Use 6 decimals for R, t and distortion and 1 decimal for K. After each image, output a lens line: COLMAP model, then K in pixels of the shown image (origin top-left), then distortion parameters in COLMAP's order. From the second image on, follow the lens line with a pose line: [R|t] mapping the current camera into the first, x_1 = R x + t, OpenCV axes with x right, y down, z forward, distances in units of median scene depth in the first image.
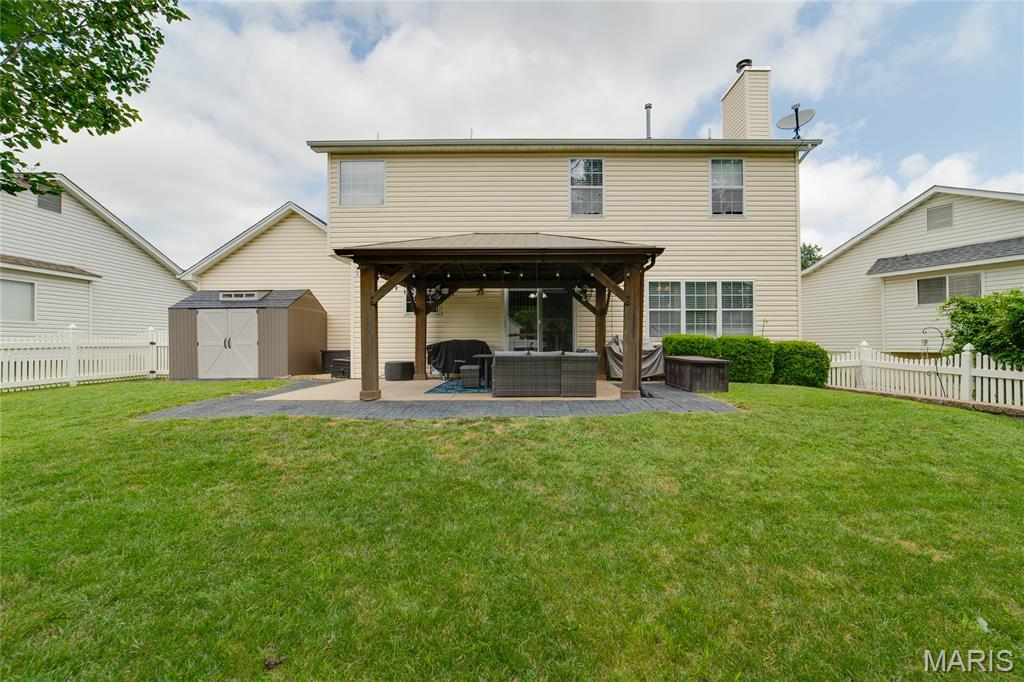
lens RADIAL K [[405.0, 0, 508.0], [0, 405.0, 343.3], [0, 0, 1]] dist [-0.010610, 0.002419]
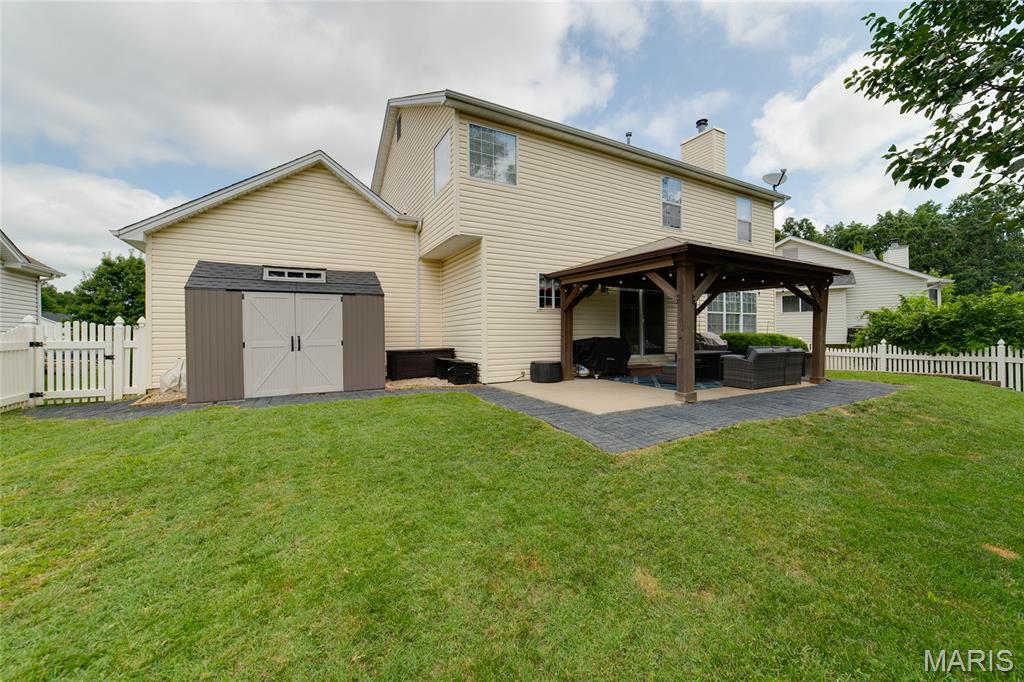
lens RADIAL K [[405.0, 0, 516.6], [0, 405.0, 334.4], [0, 0, 1]] dist [-0.010610, 0.002419]
pose [[0.870486, 0.000267, 0.492192, -0.707608], [0.004435, 0.999955, -0.008385, -0.007808], [-0.492173, 0.009481, 0.870446, 0.215127]]
